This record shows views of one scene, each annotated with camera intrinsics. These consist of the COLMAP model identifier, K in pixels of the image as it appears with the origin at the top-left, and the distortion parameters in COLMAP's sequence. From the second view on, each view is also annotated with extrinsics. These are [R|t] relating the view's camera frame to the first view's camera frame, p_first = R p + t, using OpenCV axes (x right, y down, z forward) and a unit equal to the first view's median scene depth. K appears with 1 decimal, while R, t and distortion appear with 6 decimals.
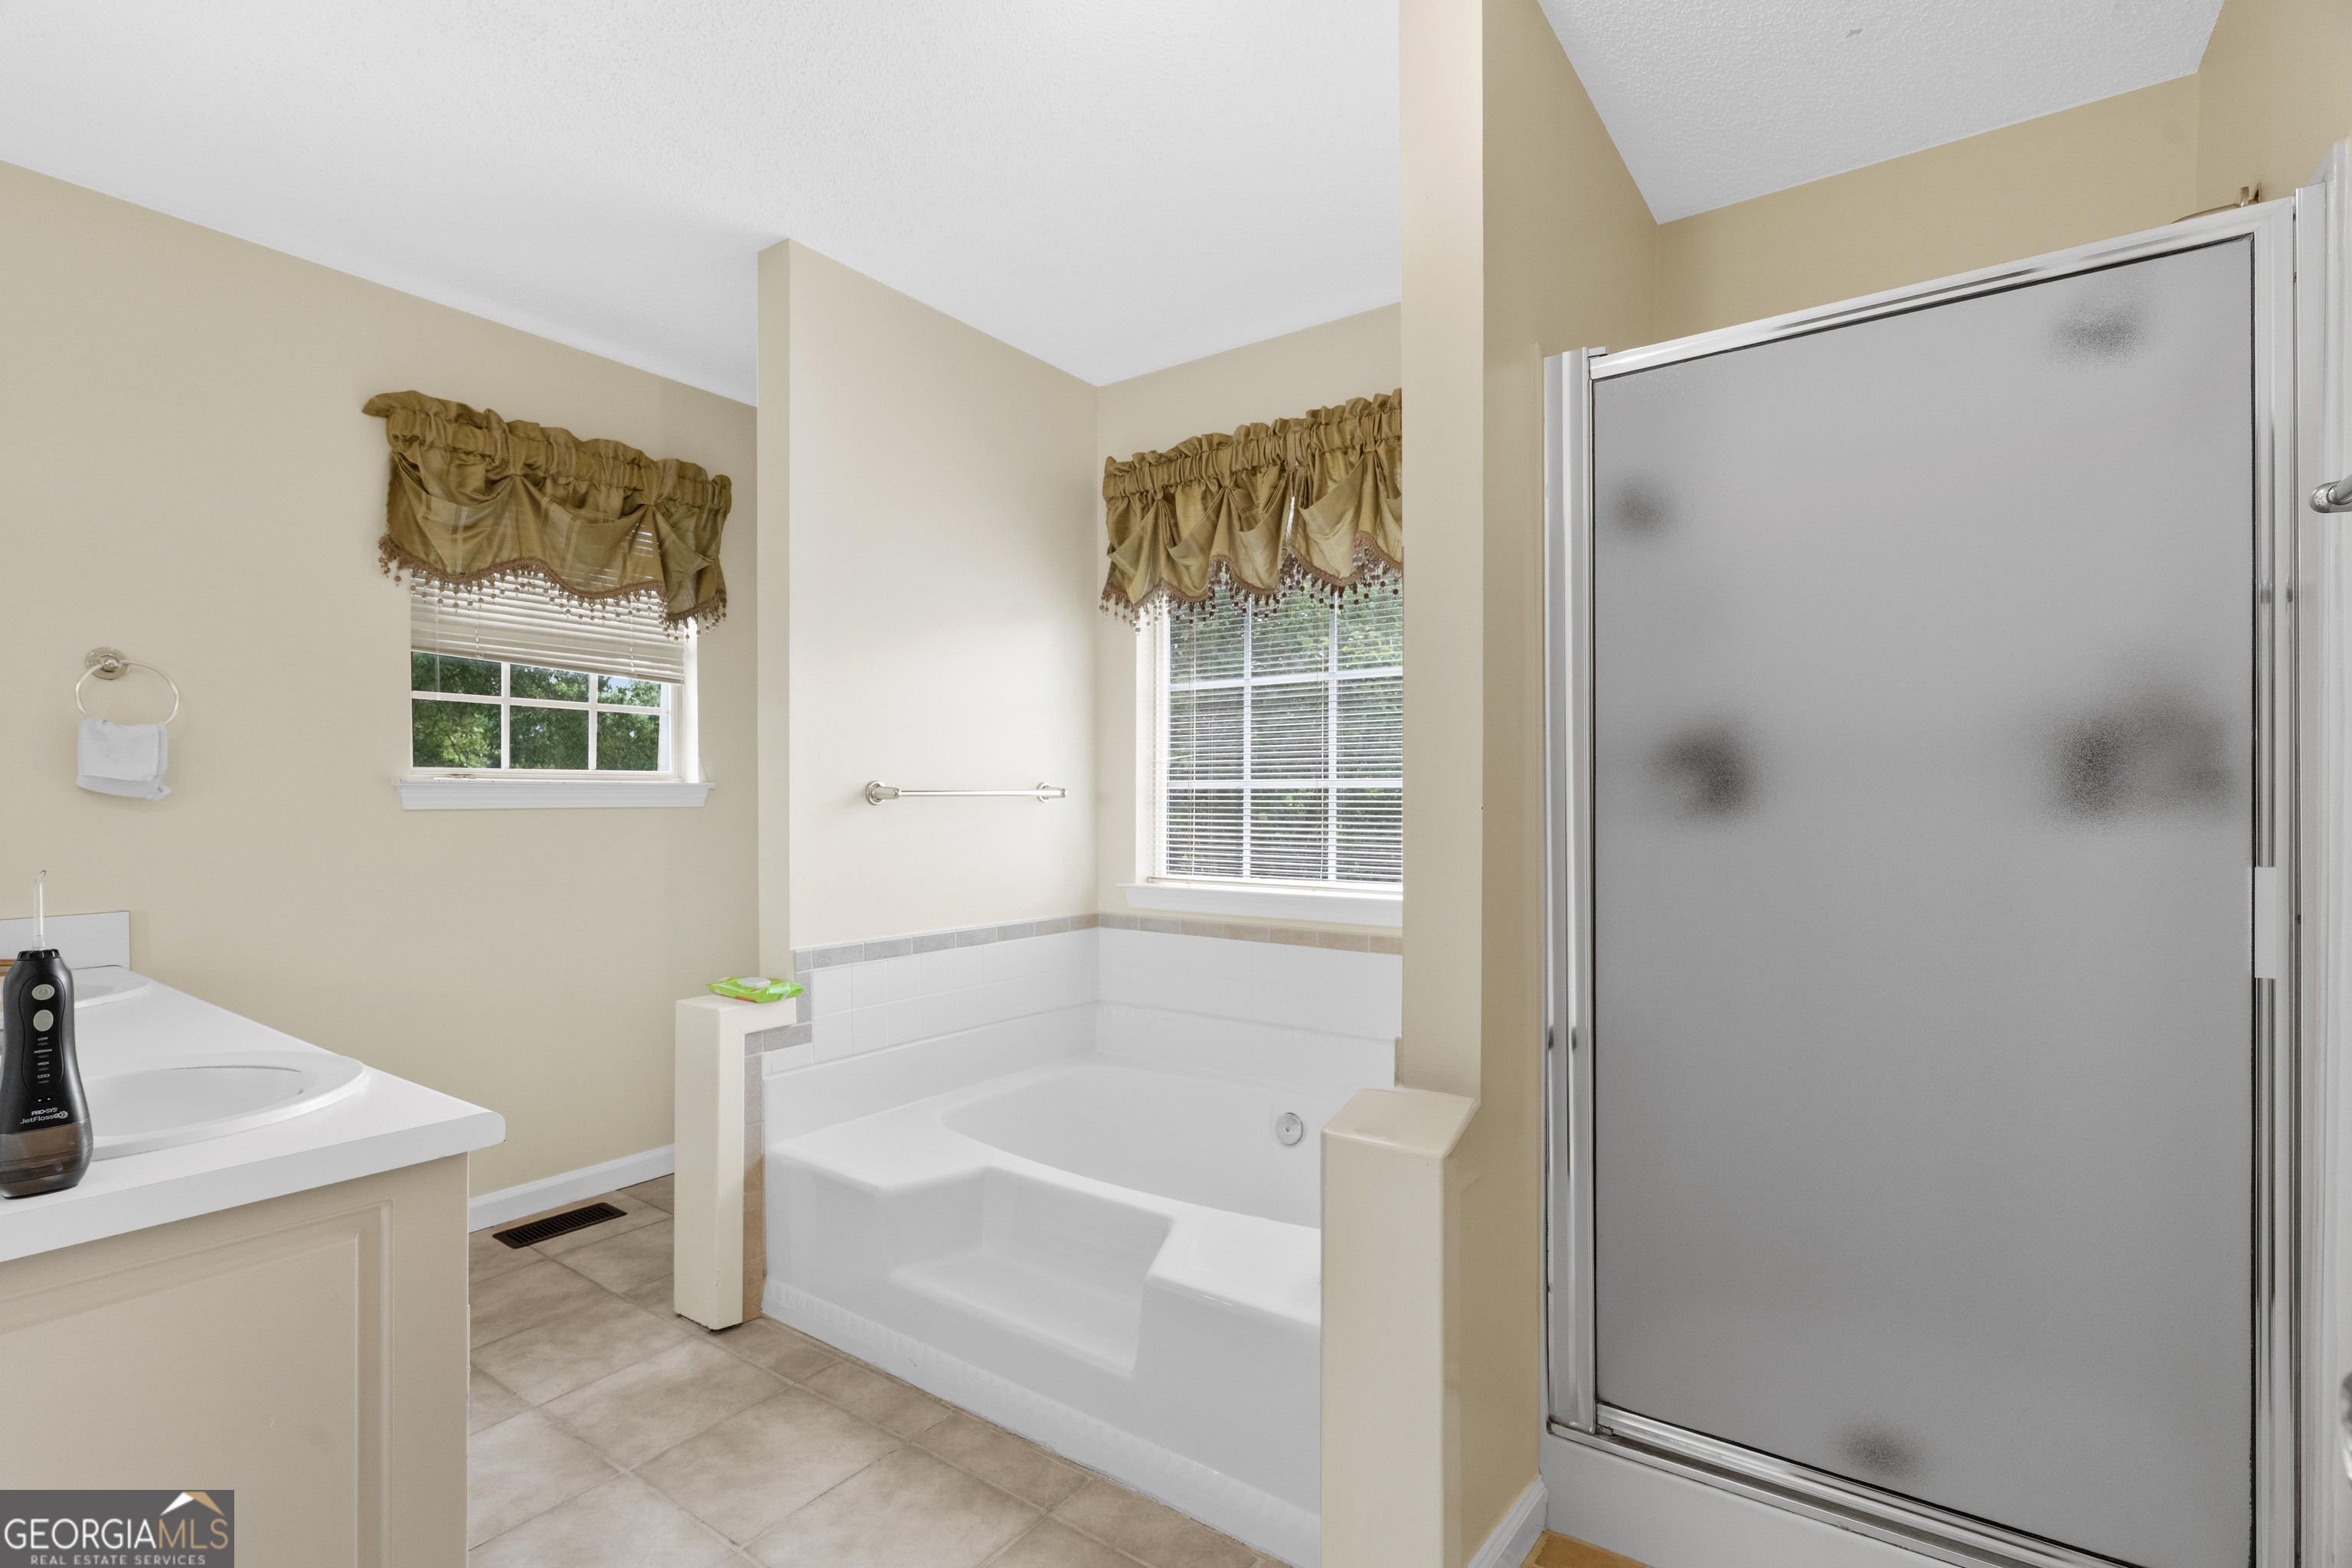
lens RADIAL K [[1071.2, 0, 1171.5], [0, 1071.2, 795.8], [0, 0, 1]] dist [0.000157, 0.000047]
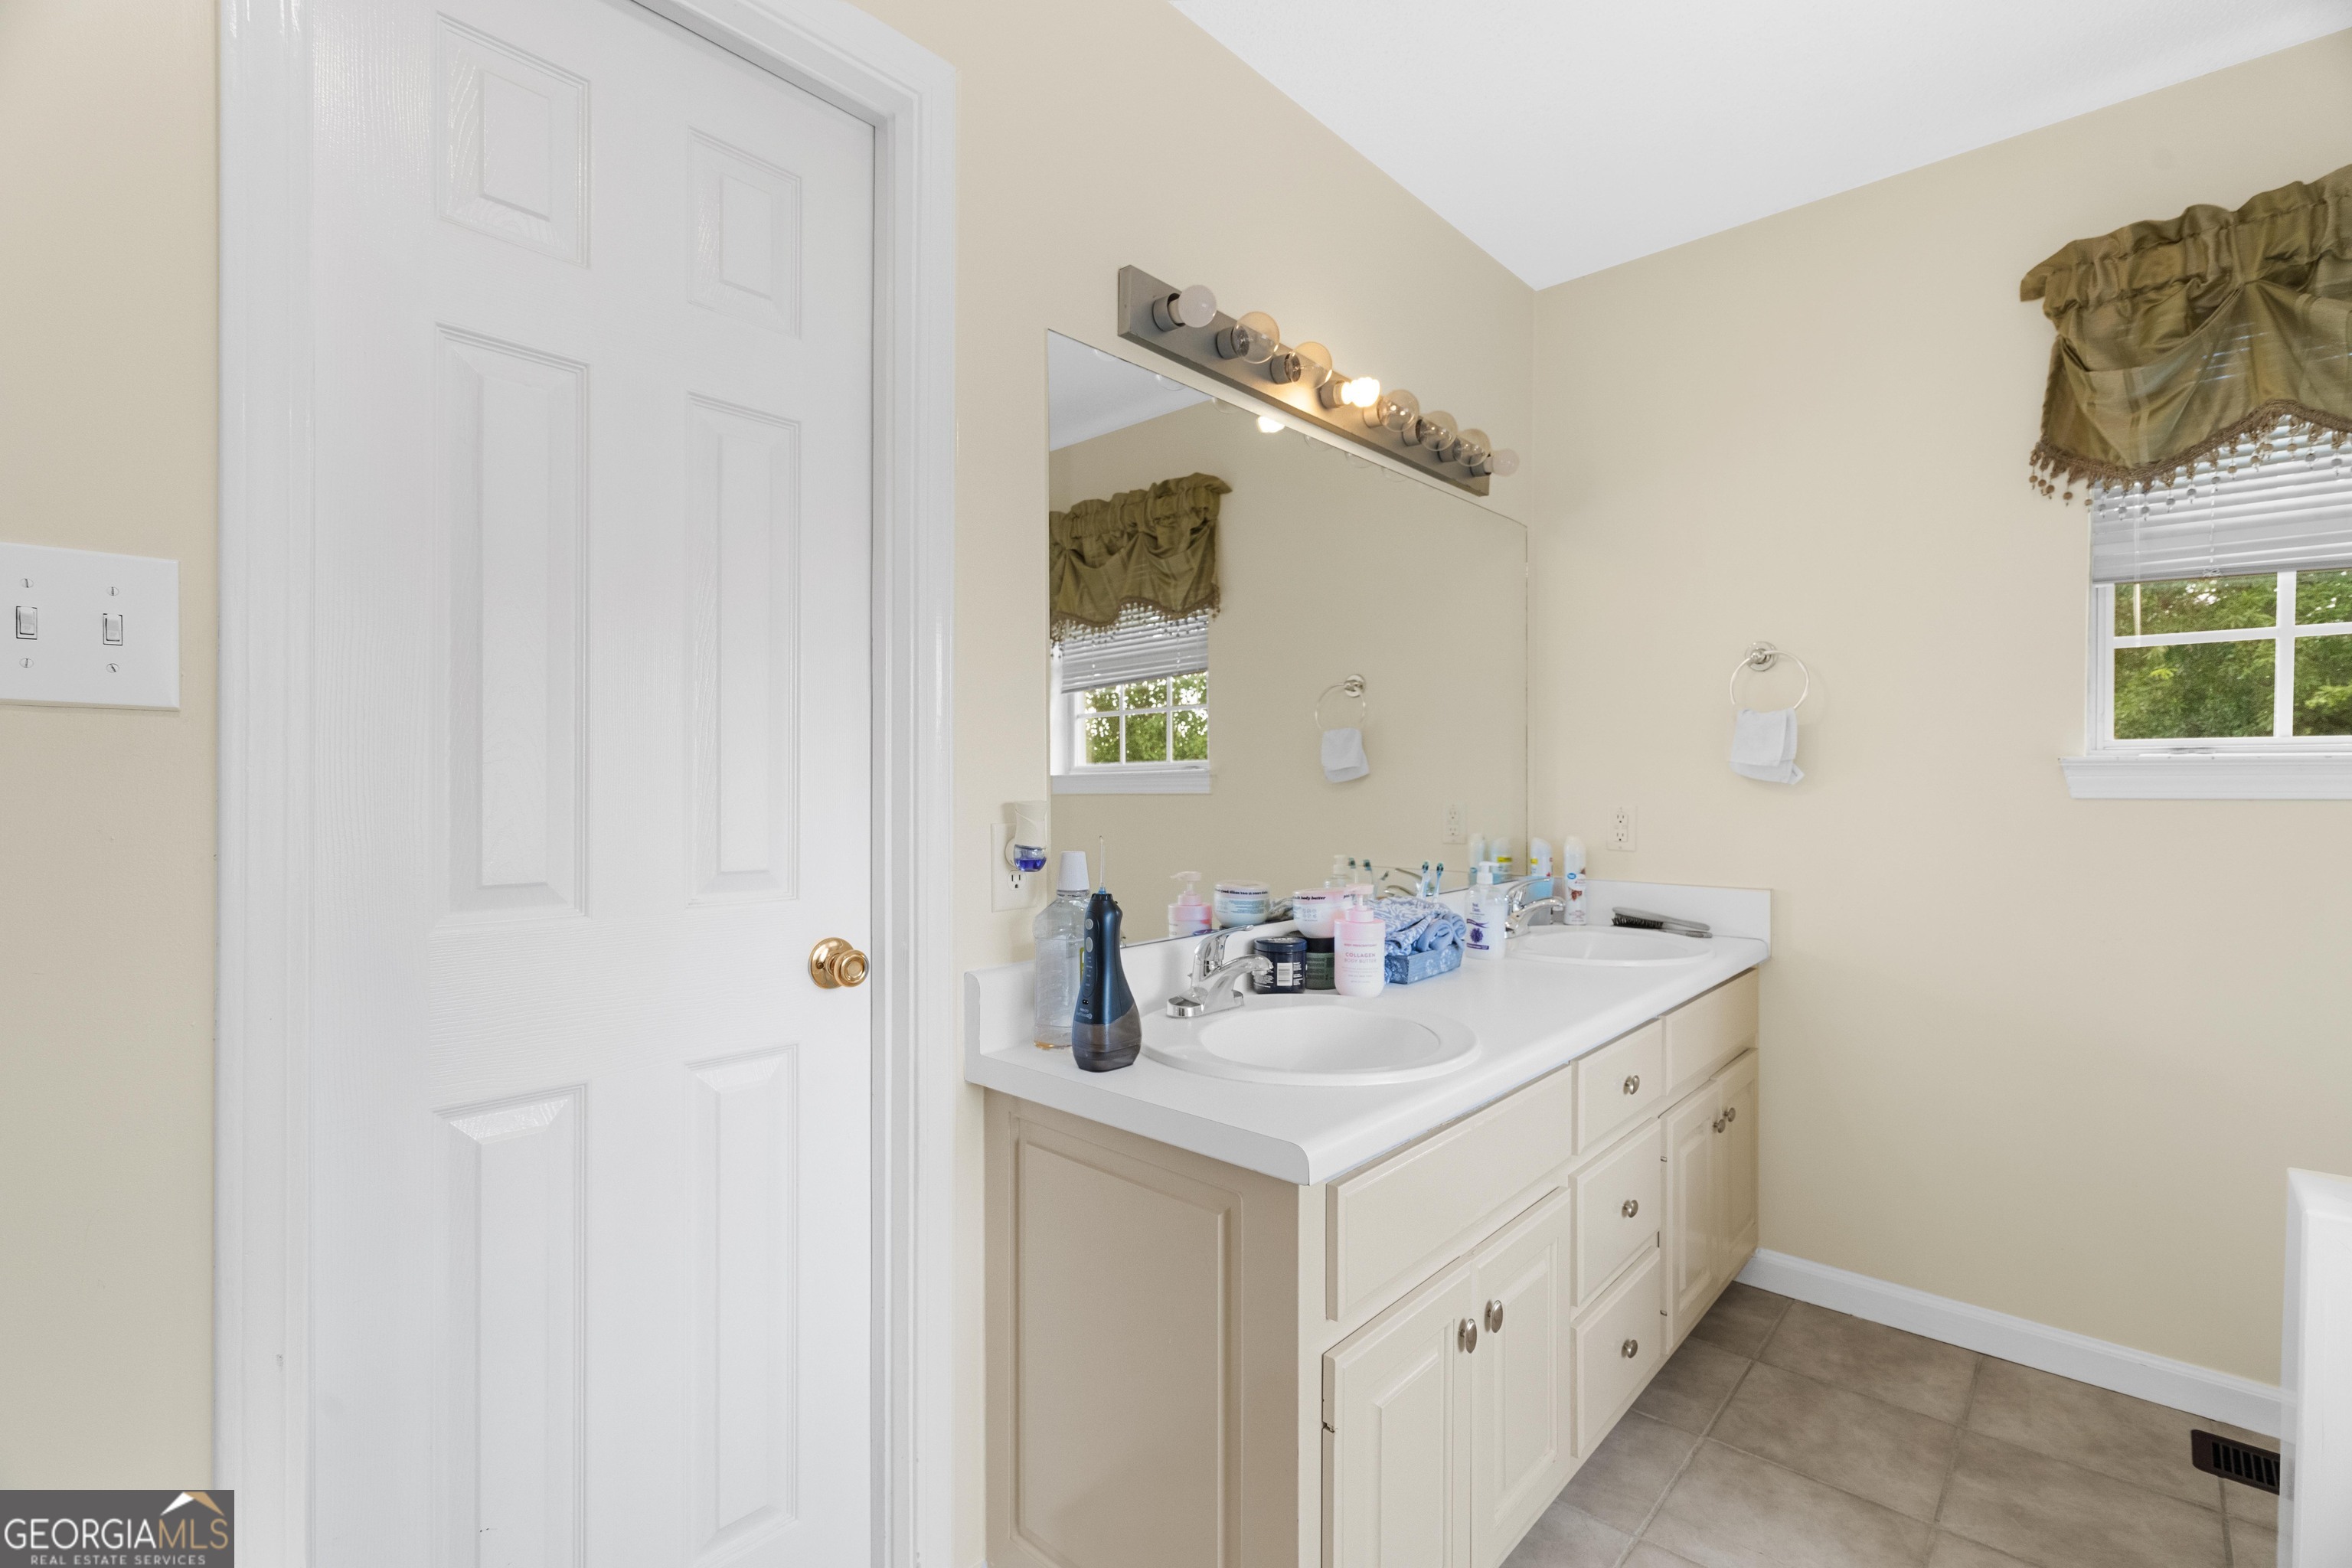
lens RADIAL K [[1048.5, 0, 1176.0], [0, 1048.5, 784.0], [0, 0, 1]] dist [-0.000527, -0.000185]
pose [[-0.118713, 0.004566, -0.992918, 0.098475], [0.000157, 0.999990, 0.004580, -0.000239], [0.992929, 0.000387, -0.118712, 0.449997]]
